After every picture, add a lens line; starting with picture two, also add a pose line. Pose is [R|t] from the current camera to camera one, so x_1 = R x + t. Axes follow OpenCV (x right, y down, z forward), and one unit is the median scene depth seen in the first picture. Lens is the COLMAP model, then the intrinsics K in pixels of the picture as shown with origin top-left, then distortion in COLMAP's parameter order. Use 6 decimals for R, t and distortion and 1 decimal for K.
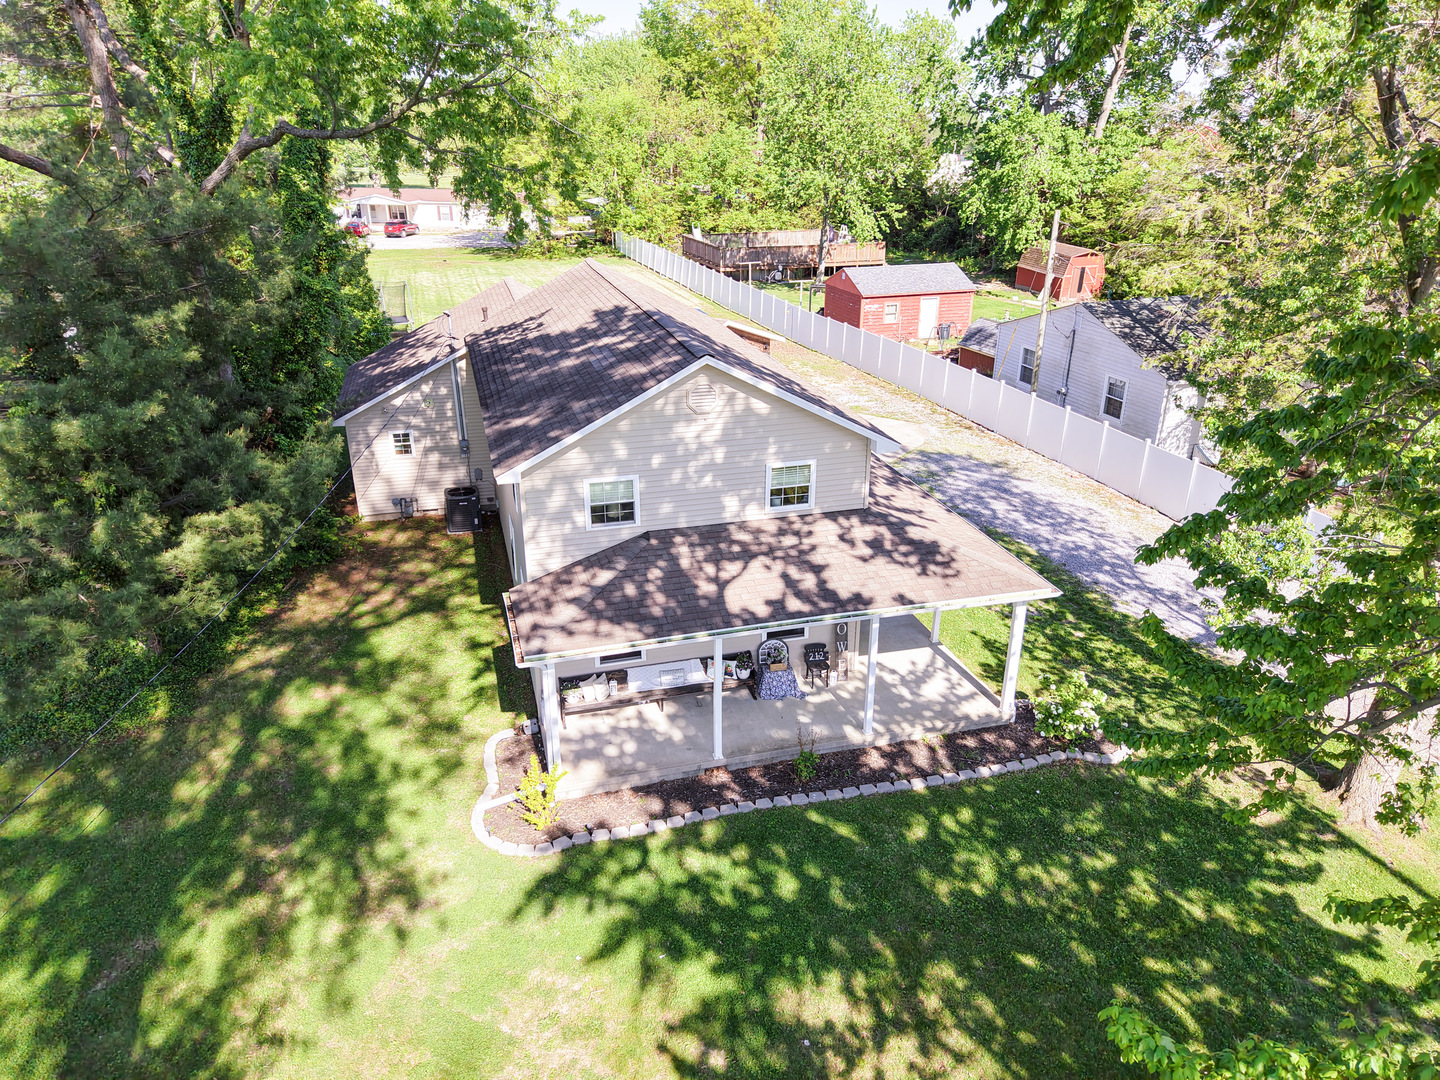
lens RADIAL K [[966.5, 0, 711.6], [0, 966.5, 530.7], [0, 0, 1]] dist [0.017471, -0.014706]
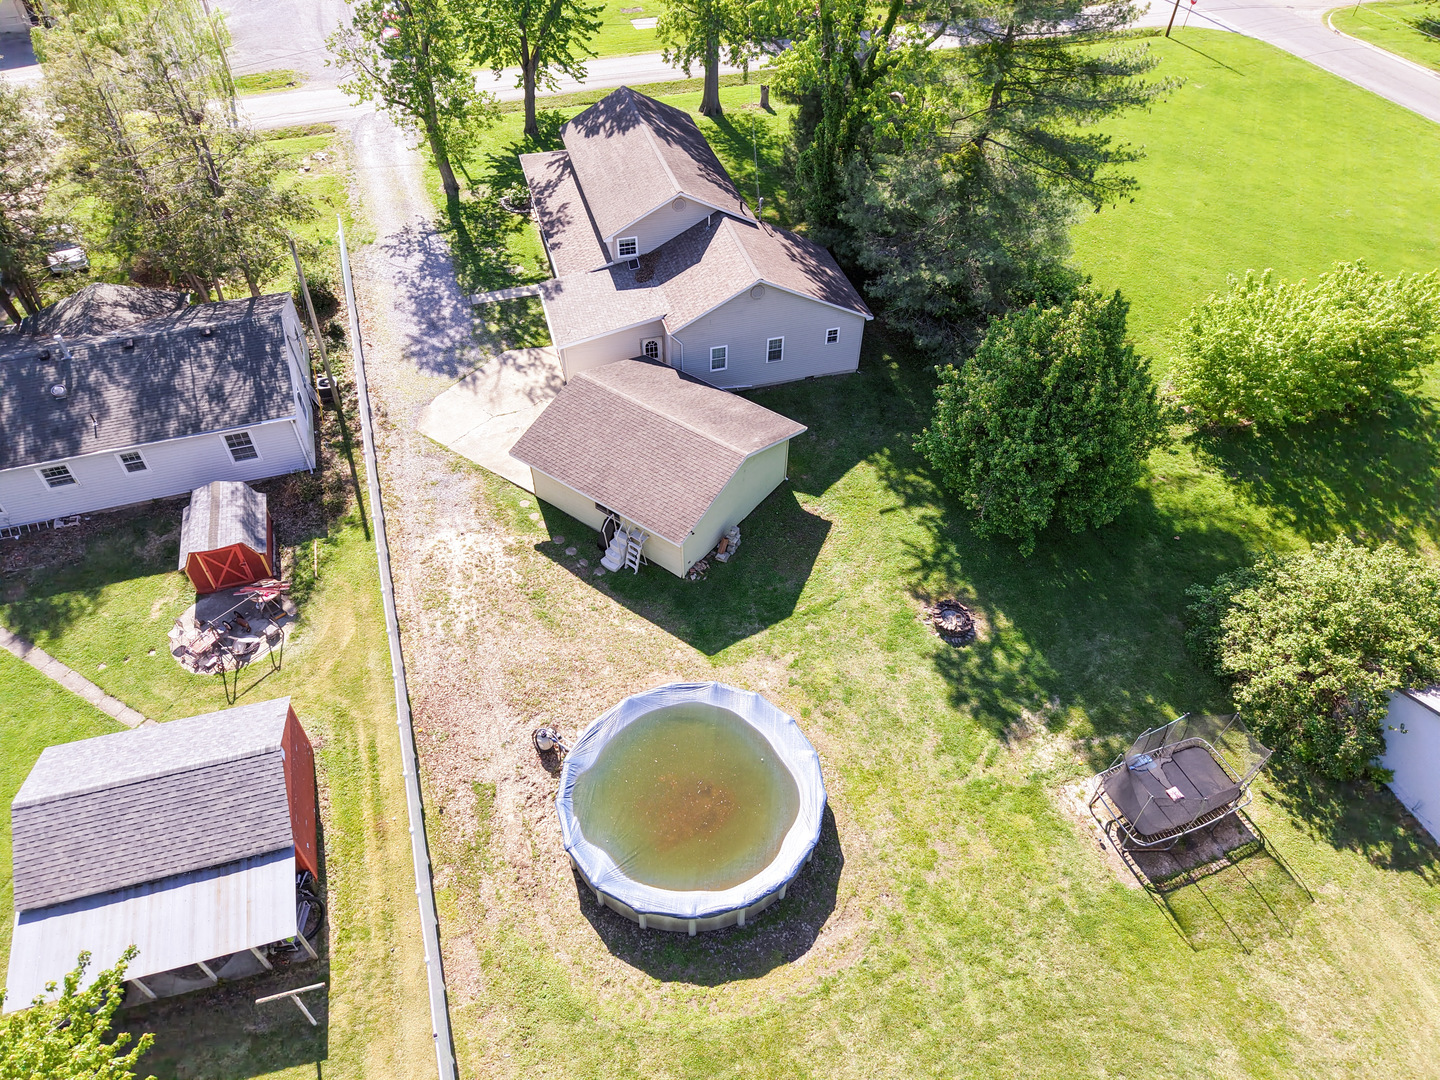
lens RADIAL K [[966.5, 0, 720.0], [0, 966.5, 550.5], [0, 0, 1]] dist [0.017471, -0.014706]
pose [[-0.999936, 0.001109, -0.011262, -0.260257], [-0.010038, 0.372622, 0.927929, -2.387149], [0.005226, 0.927982, -0.372587, 3.348308]]
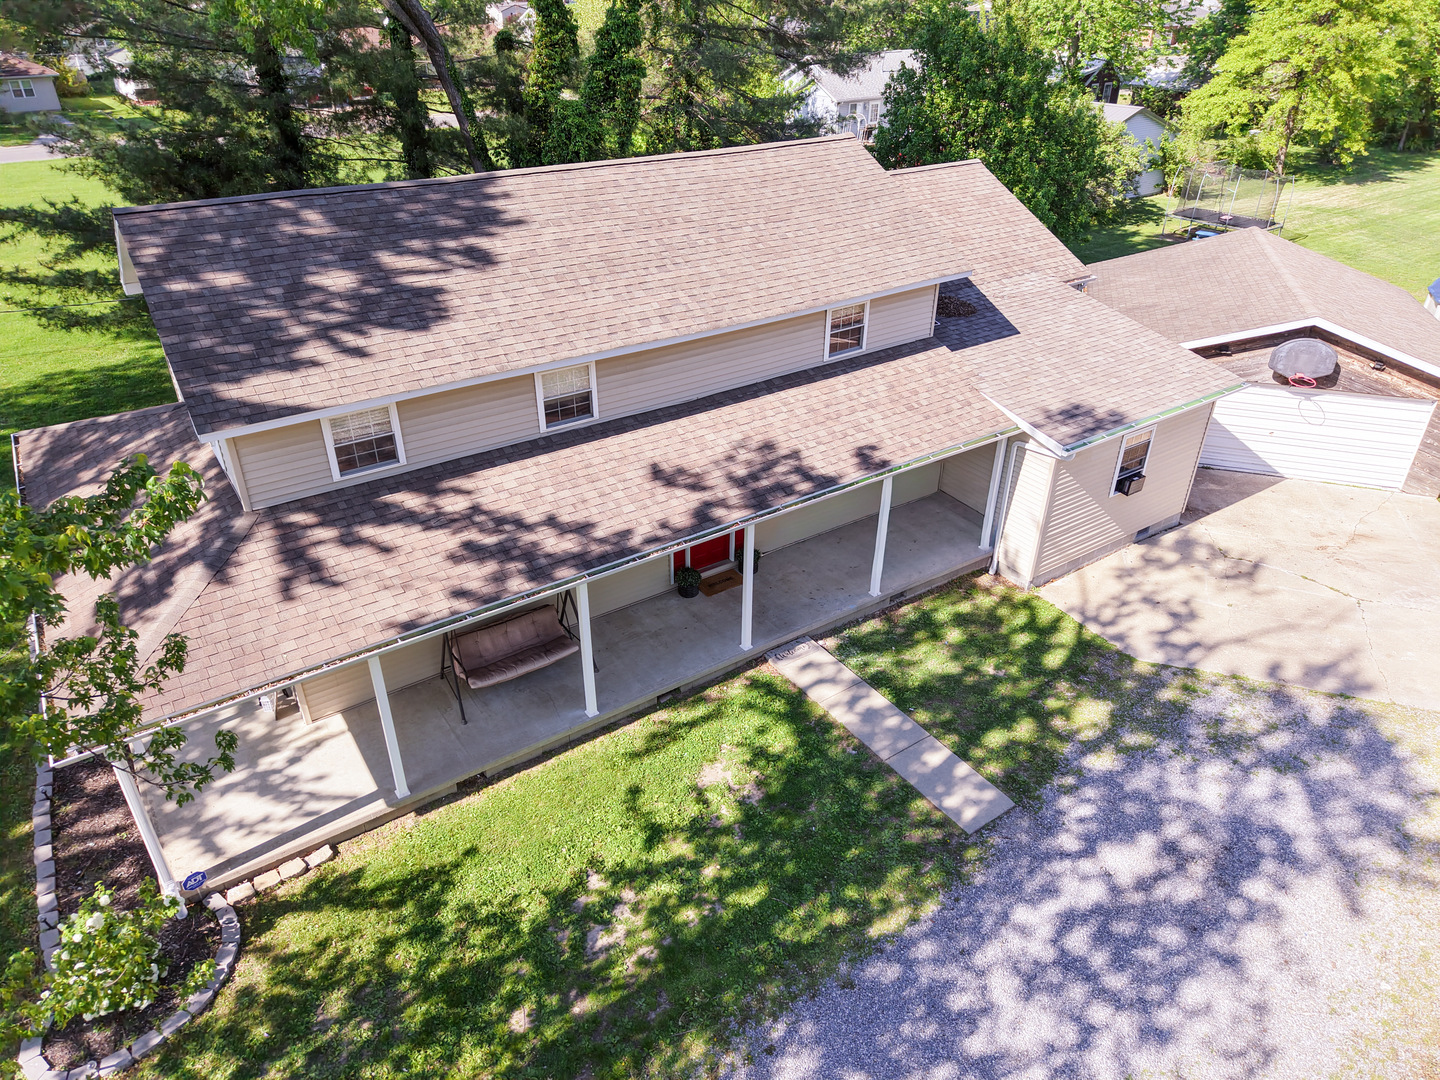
lens RADIAL K [[966.5, 0, 716.1], [0, 966.5, 530.1], [0, 0, 1]] dist [0.017471, -0.014706]
pose [[0.322644, 0.478010, -0.816950, 0.865307], [-0.370256, 0.858071, 0.355843, -0.394667], [0.871098, 0.187670, 0.453838, 1.031067]]
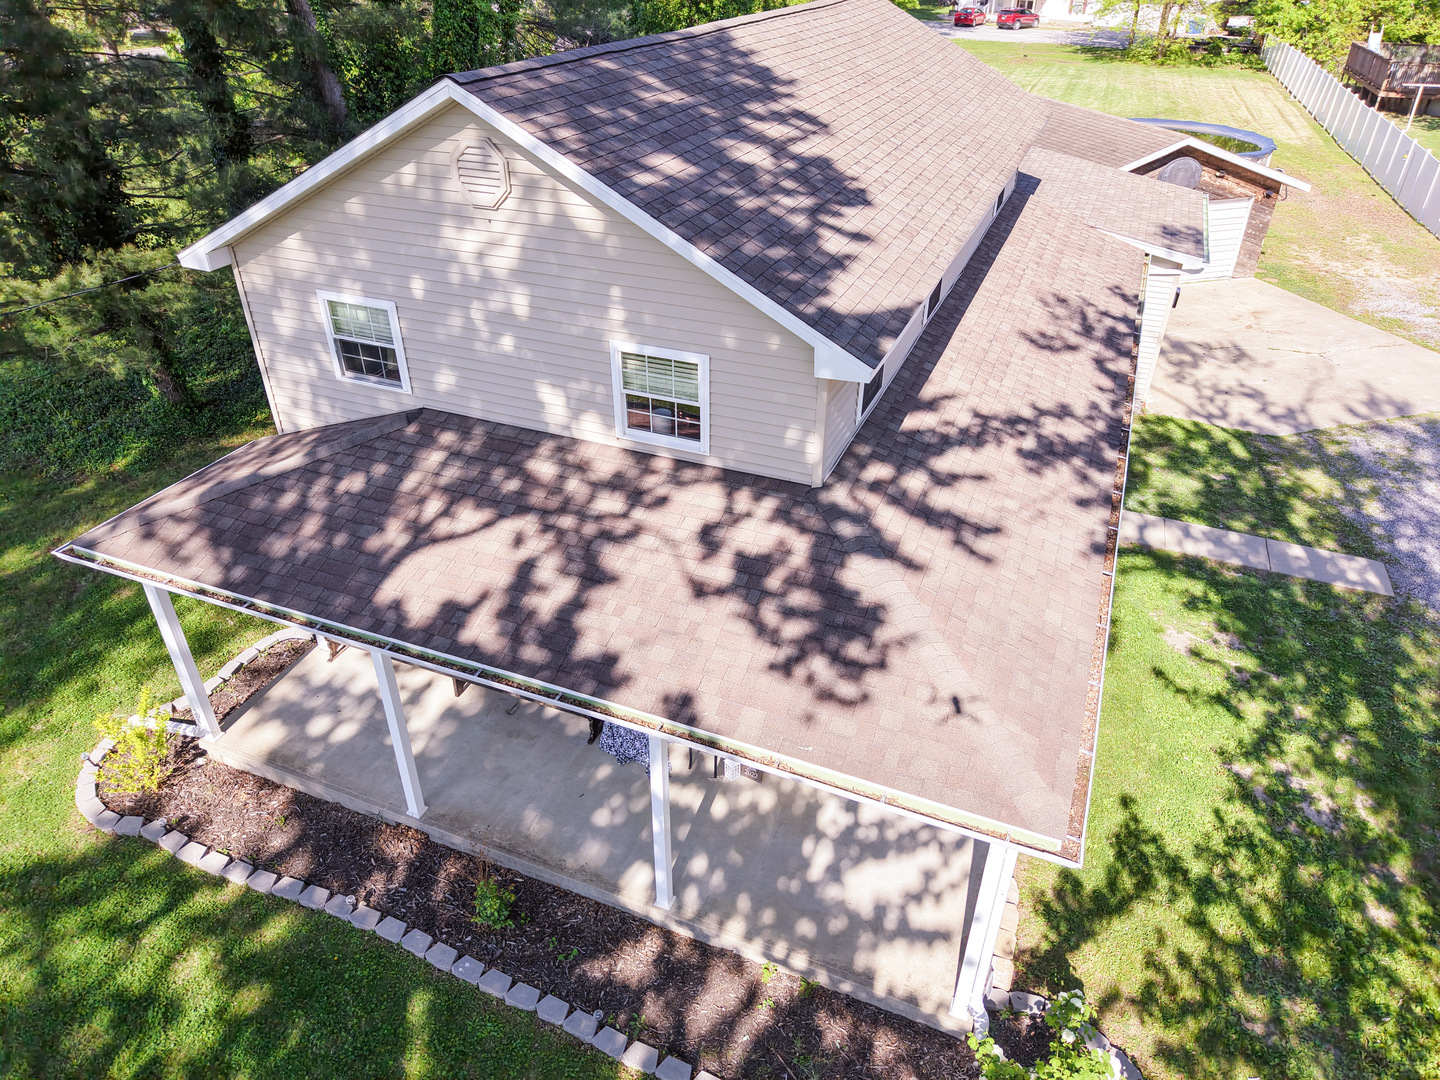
lens RADIAL K [[966.5, 0, 718.9], [0, 966.5, 534.5], [0, 0, 1]] dist [0.017471, -0.014706]
pose [[0.792111, 0.330240, -0.513325, 0.390820], [-0.239764, 0.941741, 0.235875, -0.107131], [0.561315, -0.063762, 0.825143, 0.610685]]
